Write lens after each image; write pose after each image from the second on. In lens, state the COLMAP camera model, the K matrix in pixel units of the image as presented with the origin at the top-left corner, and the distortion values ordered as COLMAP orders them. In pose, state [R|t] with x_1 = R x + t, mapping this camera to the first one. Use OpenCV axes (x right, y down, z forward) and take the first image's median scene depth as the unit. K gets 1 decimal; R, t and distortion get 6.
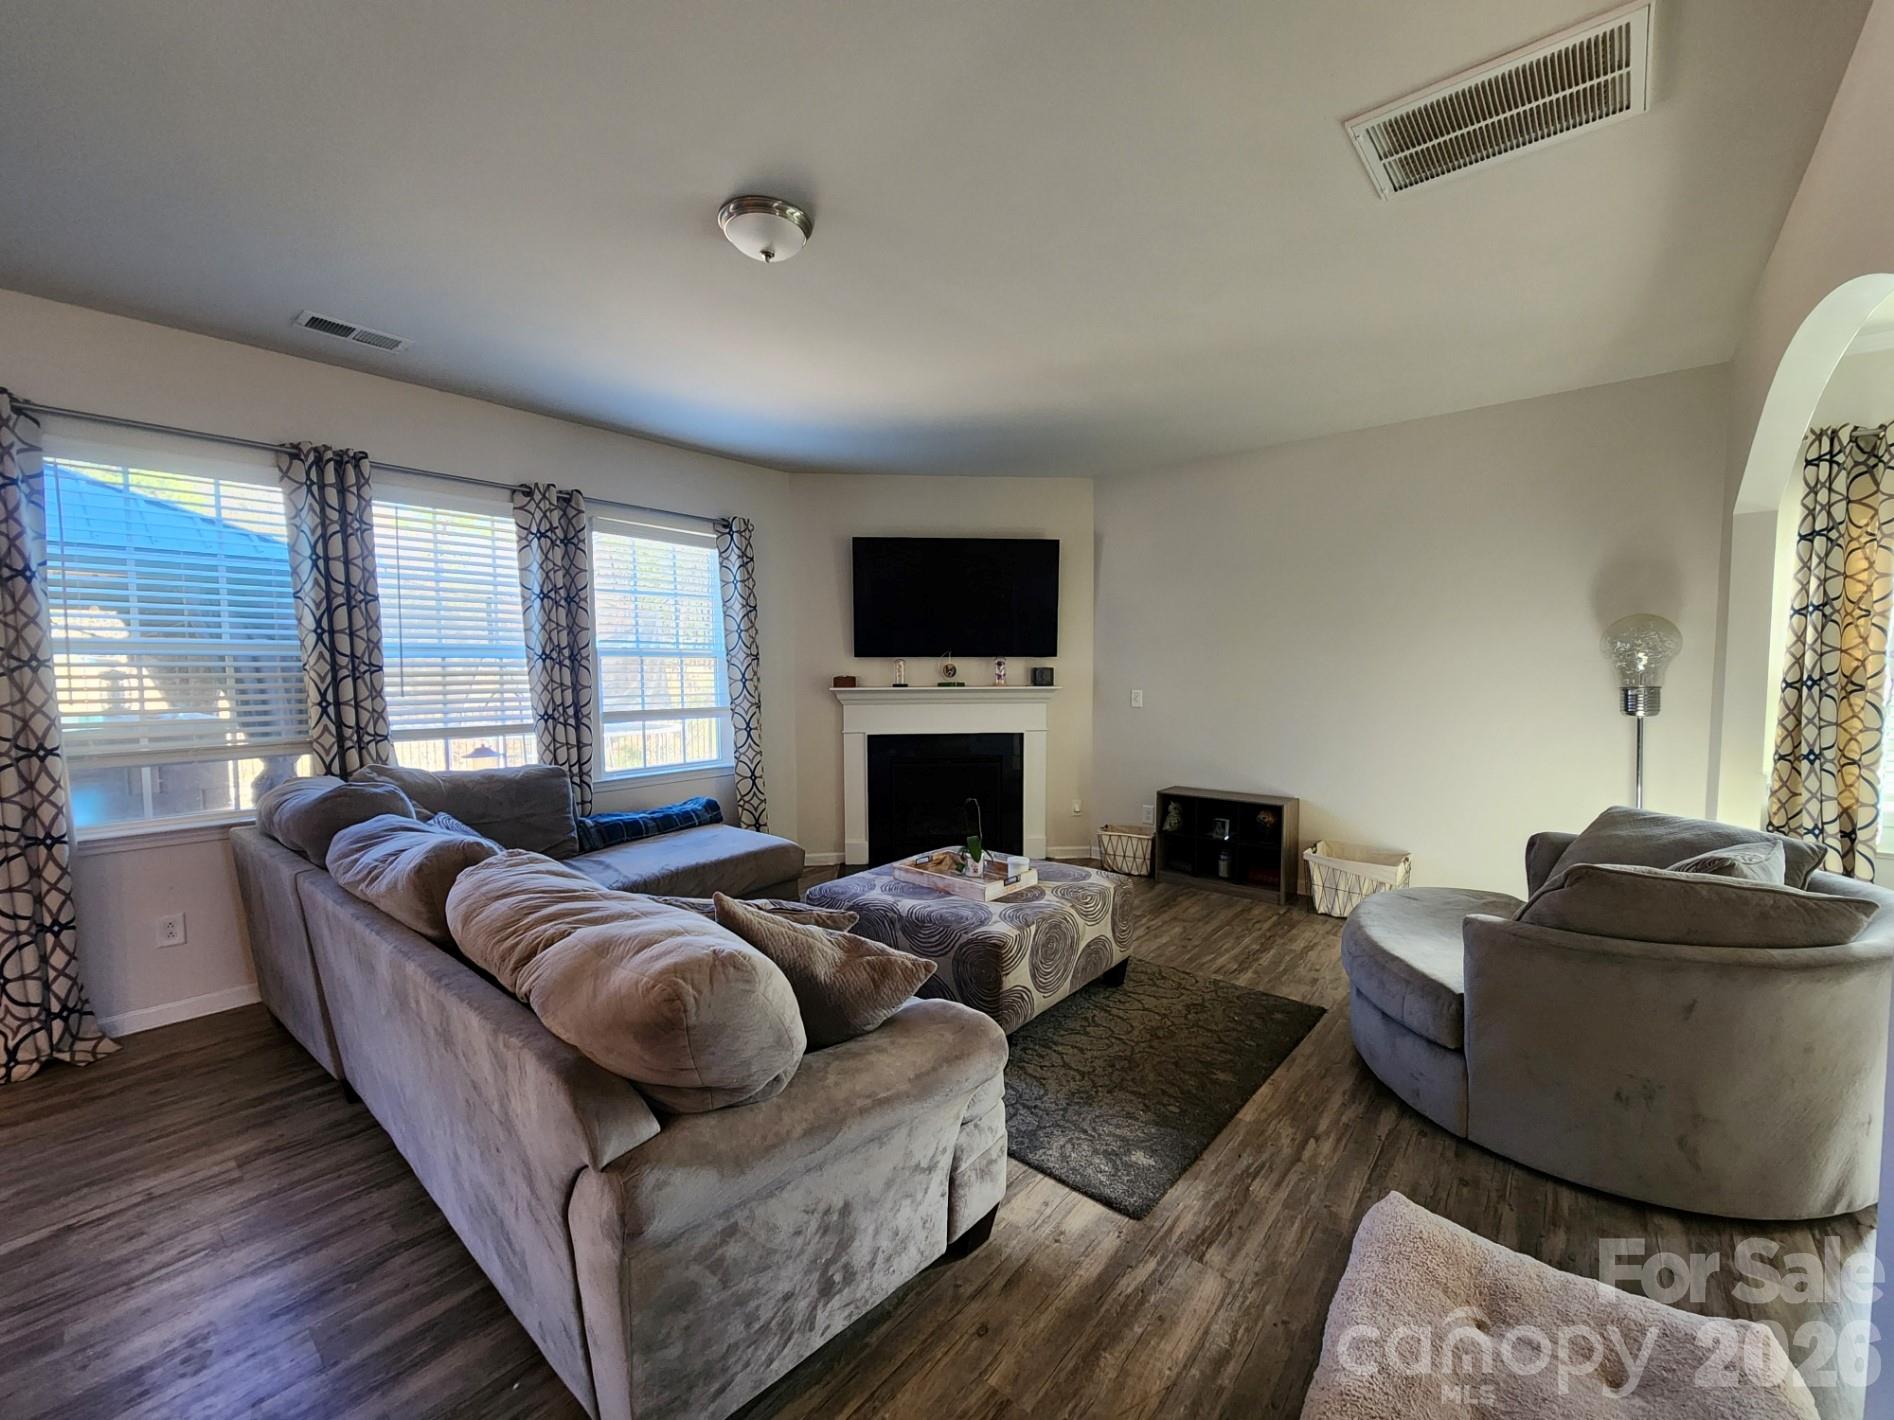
lens RADIAL K [[764.7, 0, 948.6], [0, 764.7, 715.2], [0, 0, 1]] dist [0.004496, -0.001415]
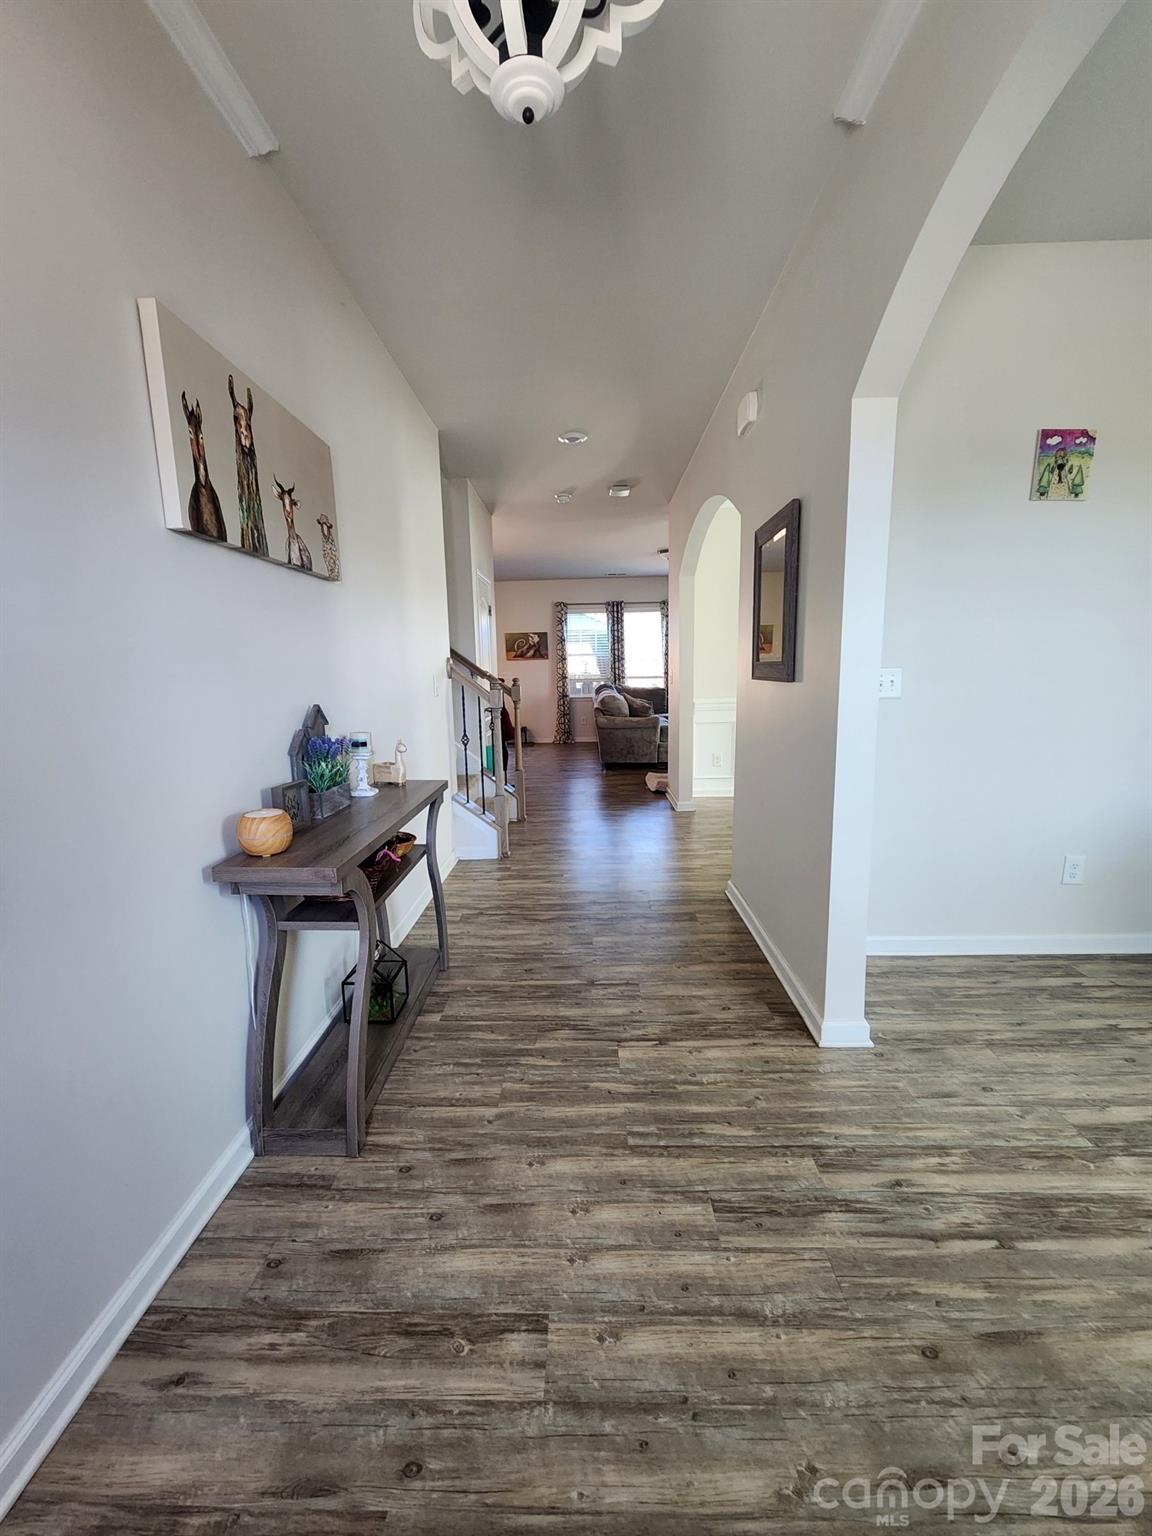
lens RADIAL K [[620.2, 0, 578.0], [0, 620.2, 769.4], [0, 0, 1]] dist [0.004496, -0.001415]
pose [[0.631034, 0.120061, -0.766408, 1.858488], [-0.029080, 0.990918, 0.131288, 0.101889], [0.775210, -0.060560, 0.628794, -1.376609]]
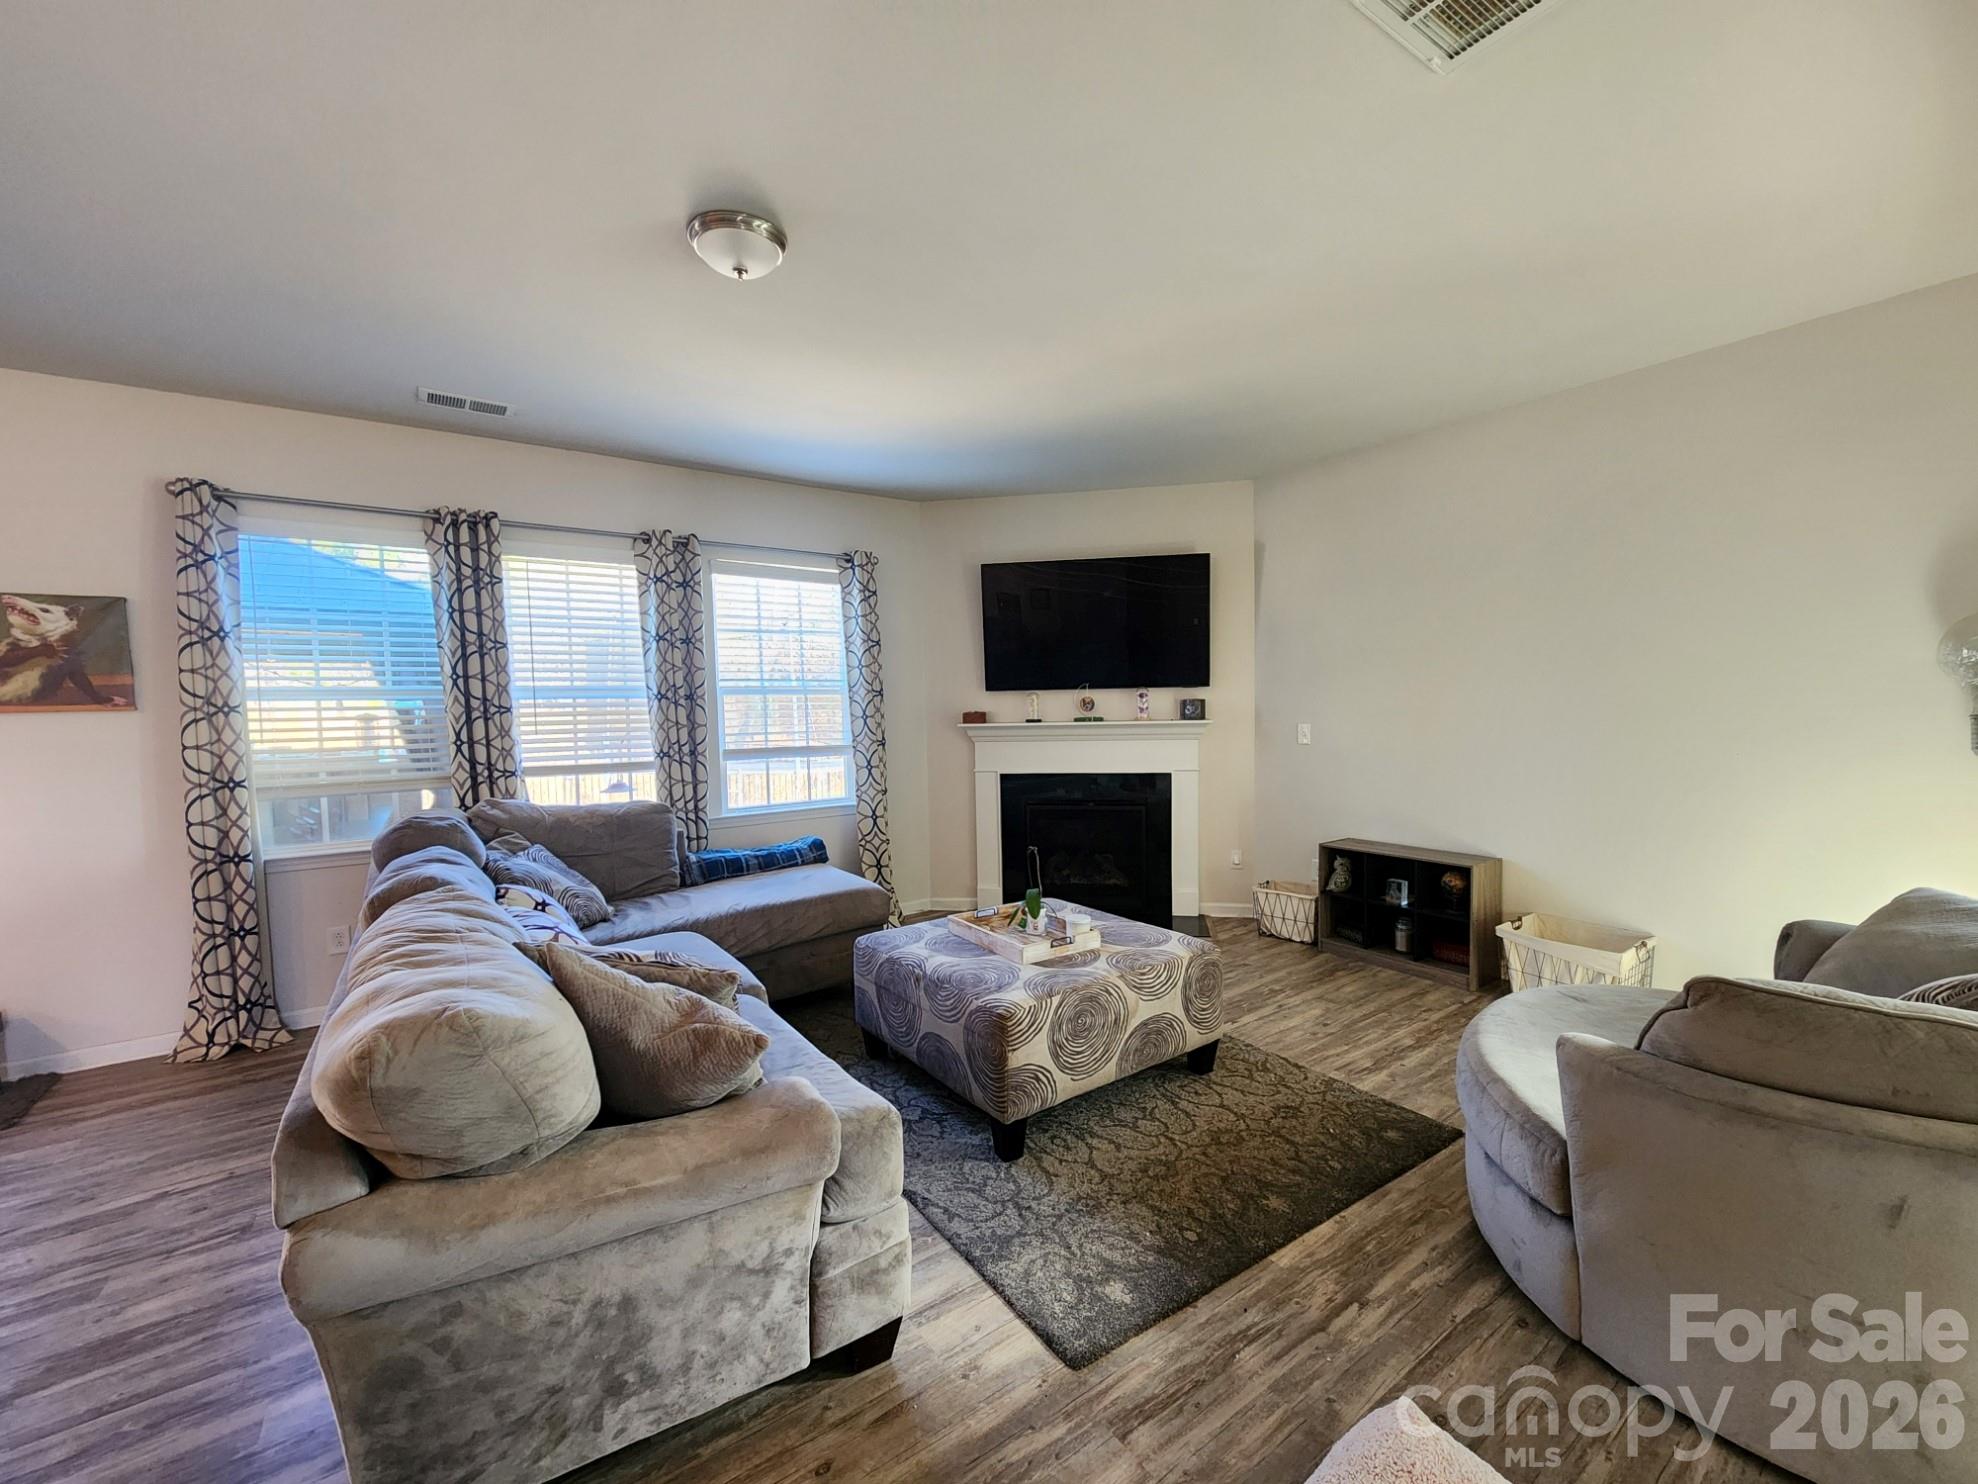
lens RADIAL K [[798.6, 0, 993.0], [0, 798.6, 746.8], [0, 0, 1]] dist [0.004496, -0.001415]
pose [[0.966846, -0.000534, -0.255358, 0.261369], [-0.001161, 0.999978, -0.006485, -0.002406], [0.255356, 0.006566, 0.966825, 0.097849]]
